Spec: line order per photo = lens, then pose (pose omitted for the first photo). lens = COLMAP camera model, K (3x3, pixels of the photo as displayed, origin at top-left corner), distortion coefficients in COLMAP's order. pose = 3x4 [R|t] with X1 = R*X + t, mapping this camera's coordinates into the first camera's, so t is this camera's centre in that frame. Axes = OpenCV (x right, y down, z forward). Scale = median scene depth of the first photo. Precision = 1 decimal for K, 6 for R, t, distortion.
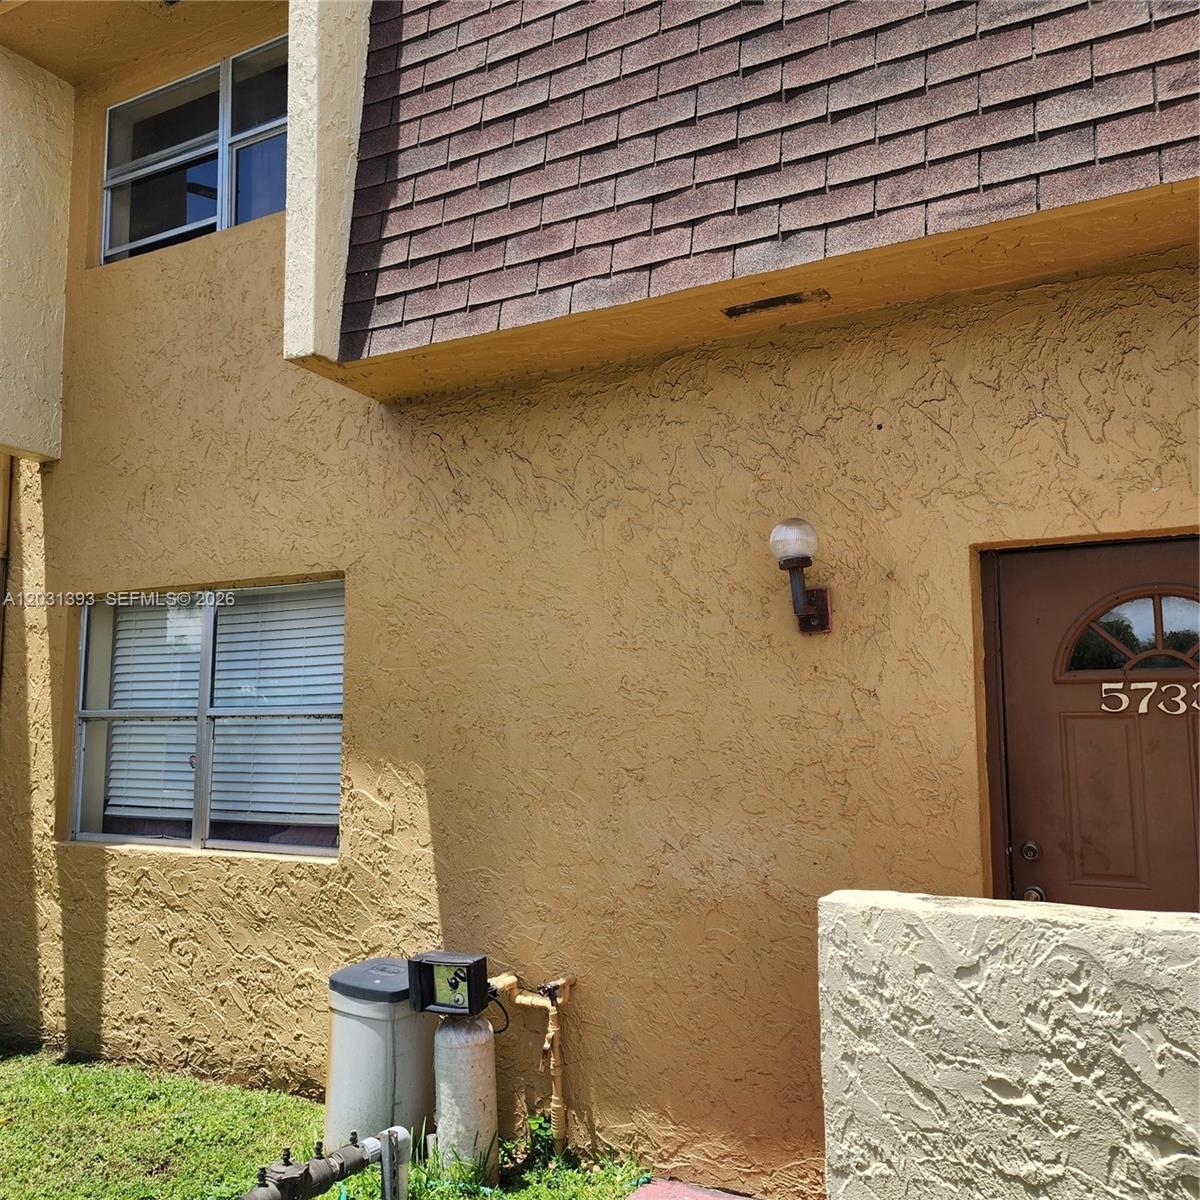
lens RADIAL K [[1062.3, 0, 597.2], [0, 1062.3, 617.6], [0, 0, 1]] dist [0.090441, -0.102181]
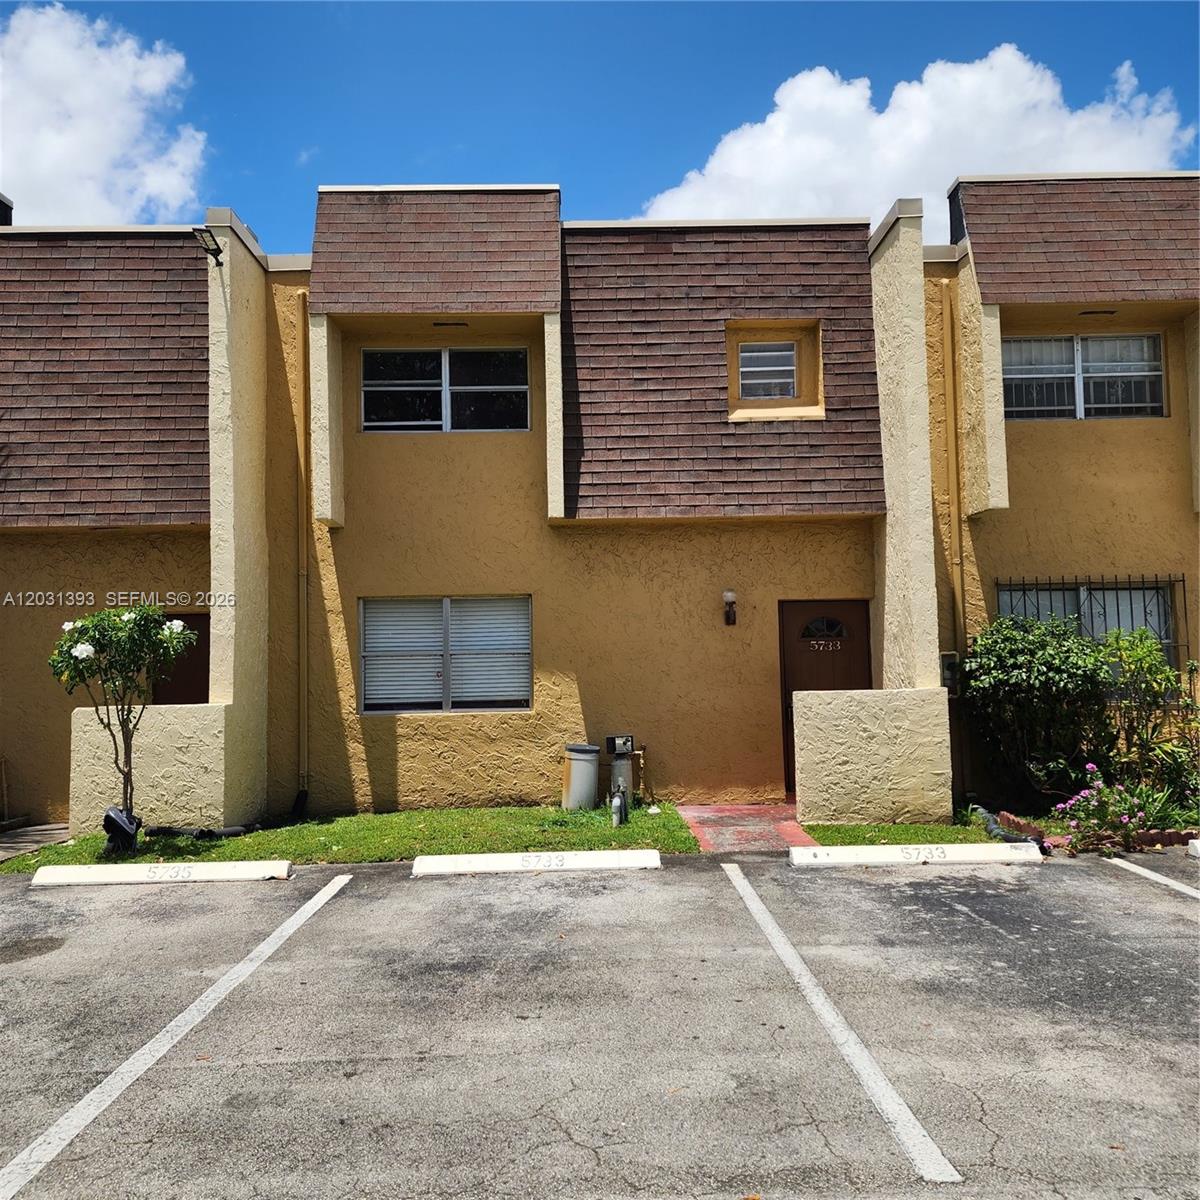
lens RADIAL K [[1062.3, 0, 584.4], [0, 1062.3, 593.4], [0, 0, 1]] dist [0.090441, -0.102181]
pose [[0.873315, 0.017978, 0.486825, -1.574523], [-0.035225, 0.999033, 0.026297, -0.135511], [-0.485881, -0.040114, 0.873104, -1.396866]]
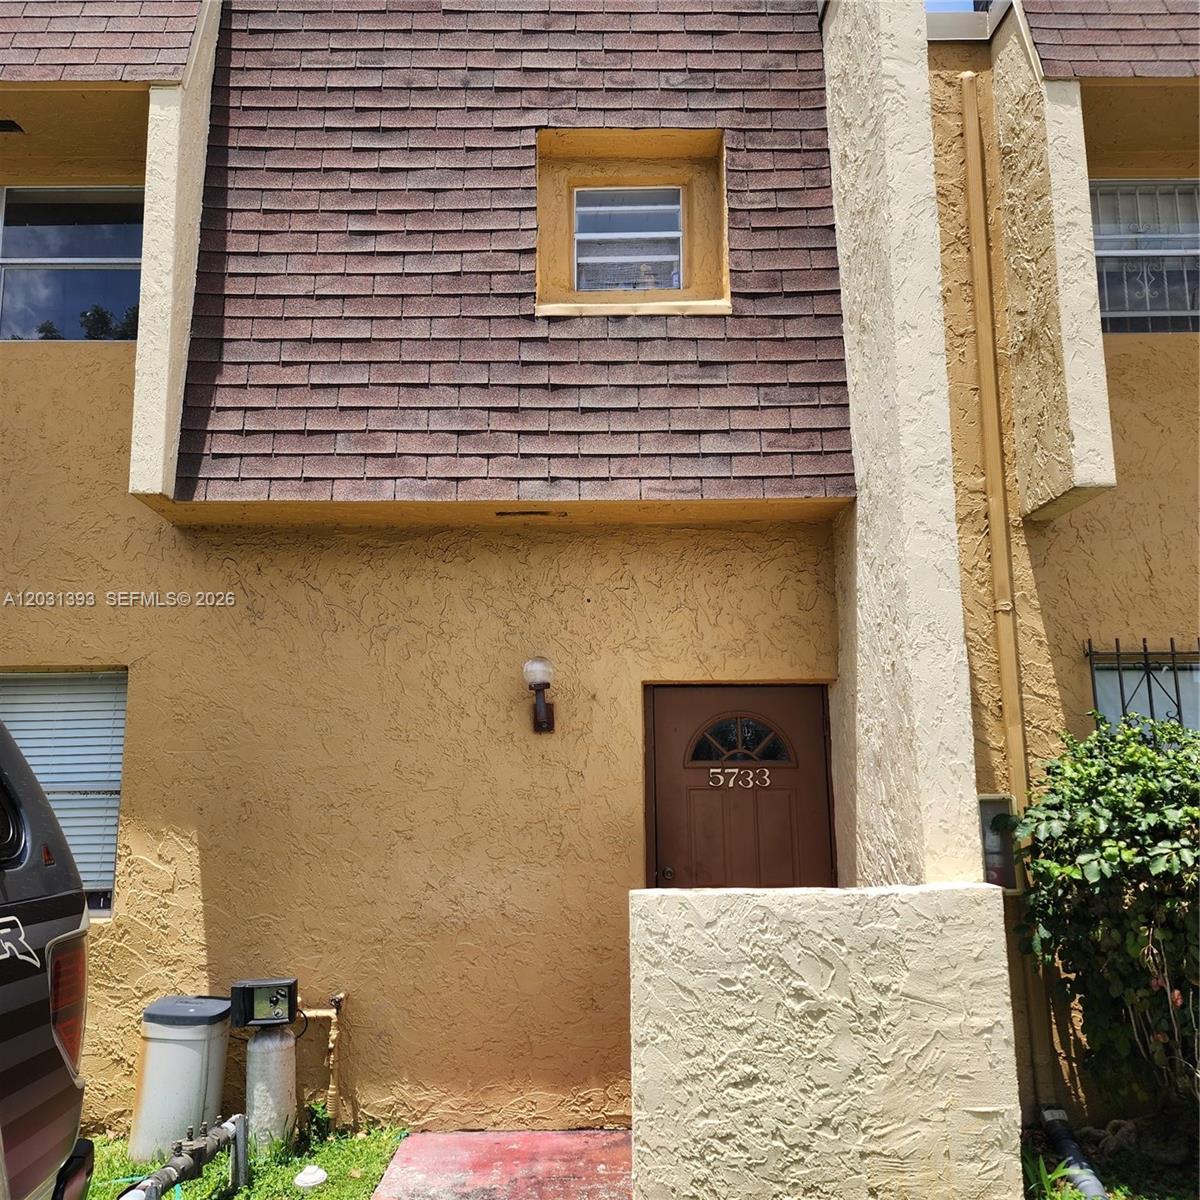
lens RADIAL K [[1069.2, 0, 602.1], [0, 1069.2, 616.9], [0, 0, 1]] dist [0.087802, -0.089919]
pose [[0.872775, 0.074771, 0.482362, -0.432795], [-0.044219, 0.996246, -0.074420, -0.037648], [-0.486115, 0.043622, 0.872805, -0.333349]]
